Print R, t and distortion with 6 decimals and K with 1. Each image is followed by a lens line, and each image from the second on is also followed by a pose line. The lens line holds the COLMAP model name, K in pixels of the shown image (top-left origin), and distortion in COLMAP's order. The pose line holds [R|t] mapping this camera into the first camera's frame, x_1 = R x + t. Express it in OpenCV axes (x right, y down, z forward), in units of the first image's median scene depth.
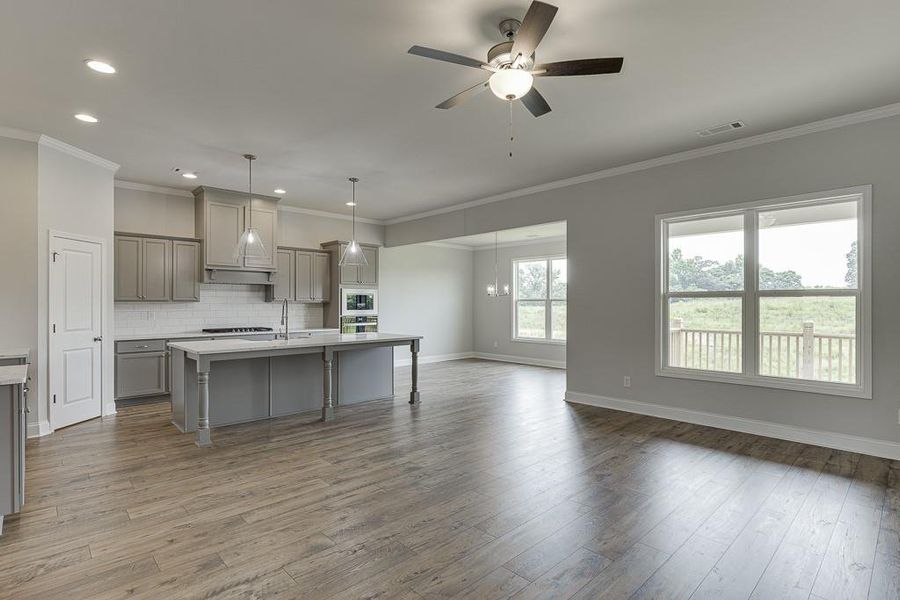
lens RADIAL K [[443.1, 0, 455.3], [0, 443.1, 303.5], [0, 0, 1]] dist [-0.006122, -0.000431]
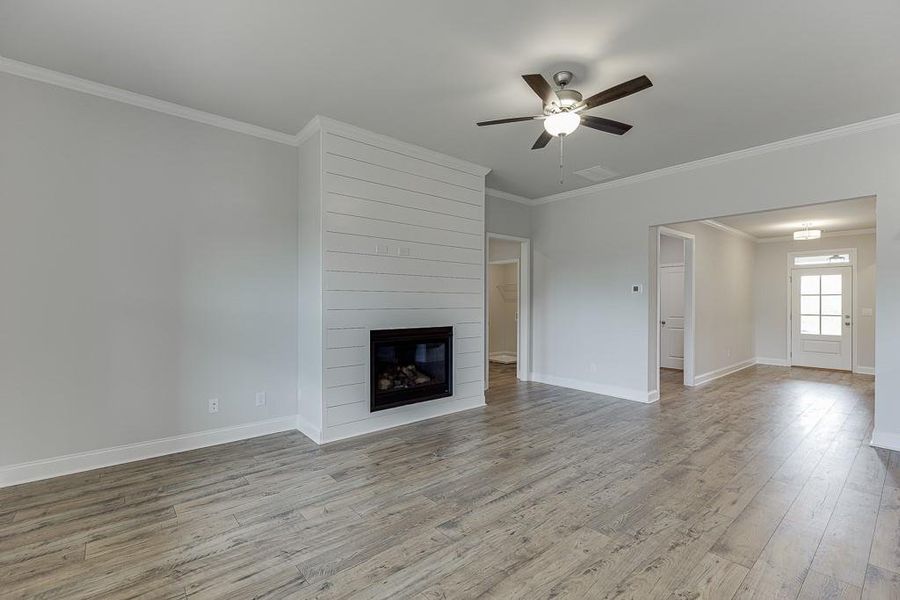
lens RADIAL K [[401.6, 0, 456.8], [0, 401.6, 303.0], [0, 0, 1]] dist [0.008493, -0.000334]
pose [[-0.998965, -0.003882, 0.045322, 0.172695], [-0.003793, 0.999991, 0.002061, 0.001153], [-0.045330, 0.001887, -0.998970, 1.009650]]
